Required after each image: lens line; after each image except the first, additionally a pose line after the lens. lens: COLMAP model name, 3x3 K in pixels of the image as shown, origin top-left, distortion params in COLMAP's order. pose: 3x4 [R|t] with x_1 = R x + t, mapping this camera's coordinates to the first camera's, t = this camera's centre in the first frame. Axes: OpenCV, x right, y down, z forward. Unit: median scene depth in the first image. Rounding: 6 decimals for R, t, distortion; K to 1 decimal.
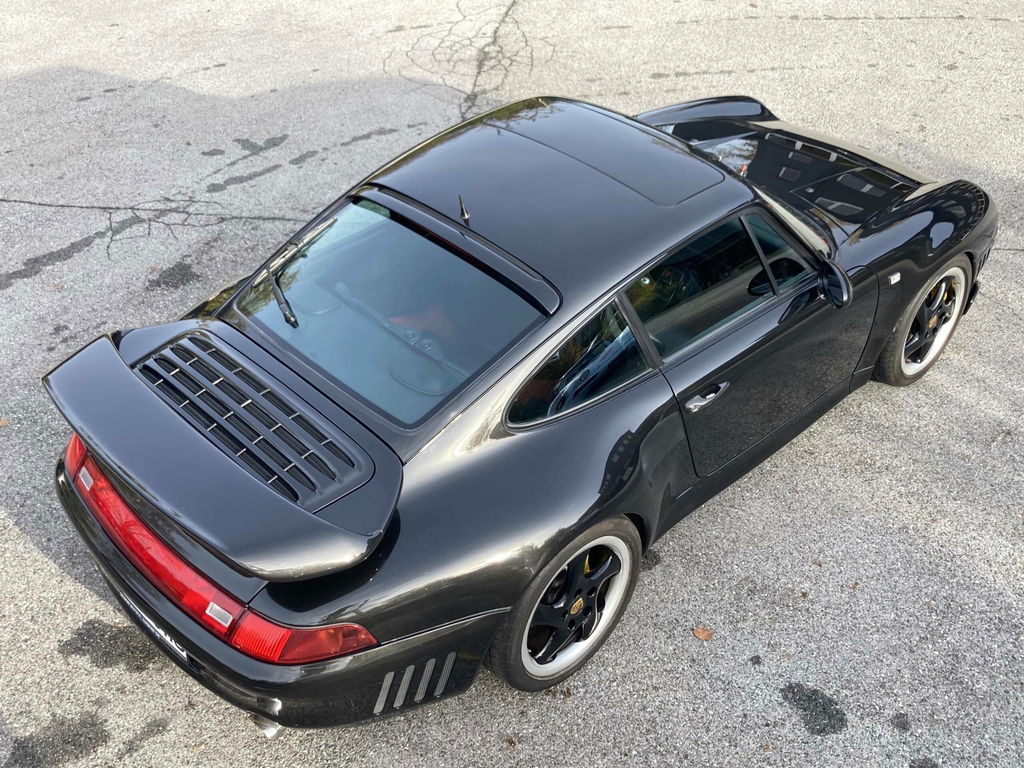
lens RADIAL K [[1144.4, 0, 512.0], [0, 1144.4, 384.0], [0, 0, 1]] dist [-0.002689, 0.009352]
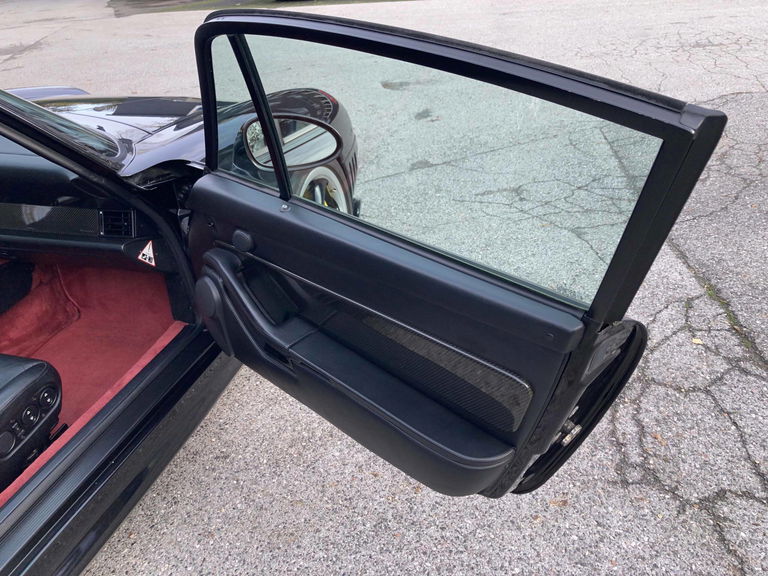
lens RADIAL K [[626.1, 0, 389.3], [0, 626.1, 288.6], [0, 0, 1]] dist [0.024978, -0.019267]
pose [[0.868338, -0.322050, 0.377190, 0.291671], [0.369275, 0.927495, -0.058210, 0.031131], [-0.331096, 0.189833, 0.924305, 0.739519]]
